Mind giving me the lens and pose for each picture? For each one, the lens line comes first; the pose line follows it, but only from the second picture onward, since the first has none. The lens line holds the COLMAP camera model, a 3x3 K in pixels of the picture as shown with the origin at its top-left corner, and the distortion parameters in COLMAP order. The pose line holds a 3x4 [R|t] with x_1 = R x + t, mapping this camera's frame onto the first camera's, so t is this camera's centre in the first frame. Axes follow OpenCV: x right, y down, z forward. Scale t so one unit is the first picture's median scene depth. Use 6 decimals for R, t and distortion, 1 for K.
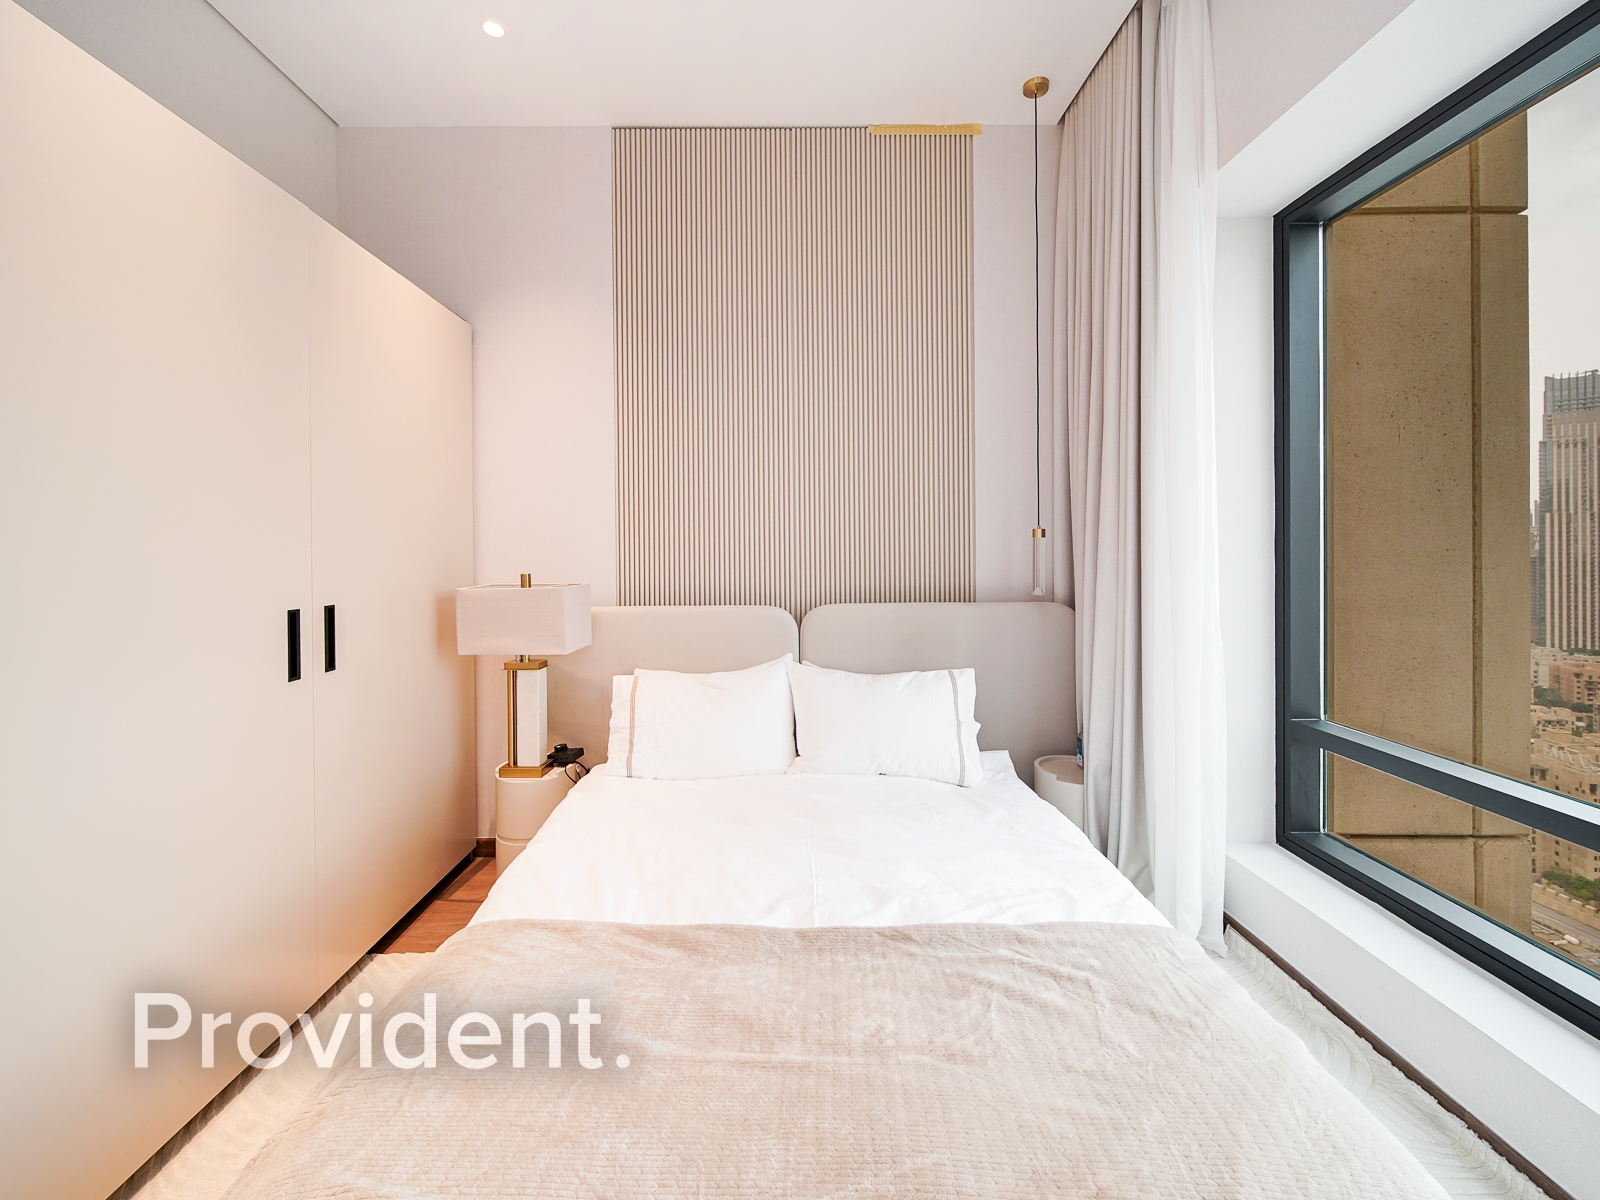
lens RADIAL K [[659.5, 0, 794.3], [0, 659.5, 542.9], [0, 0, 1]] dist [-0.001152, -0.000256]
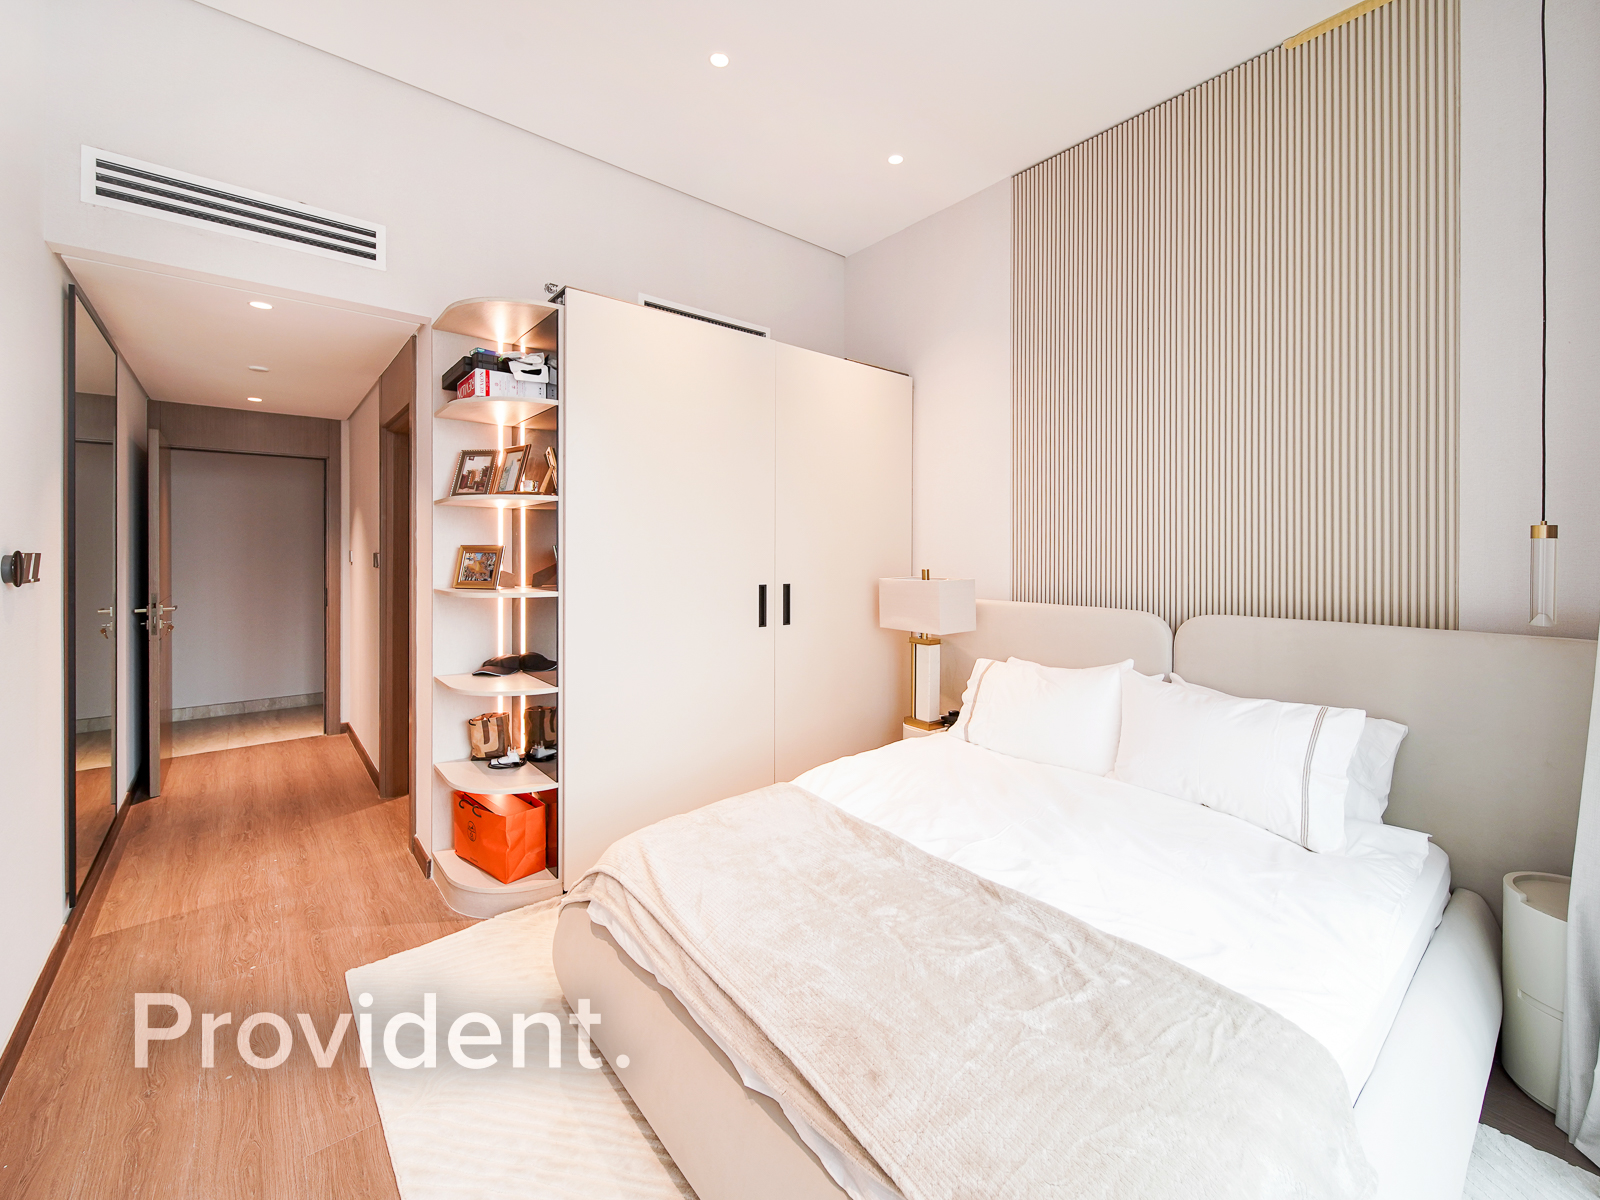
lens RADIAL K [[659.5, 0, 794.3], [0, 659.5, 542.9], [0, 0, 1]] dist [-0.001152, -0.000256]
pose [[0.625705, -0.000294, -0.780060, 0.422407], [-0.000267, 1.000000, -0.000591, -0.003228], [0.780060, 0.000579, 0.625705, 0.006819]]
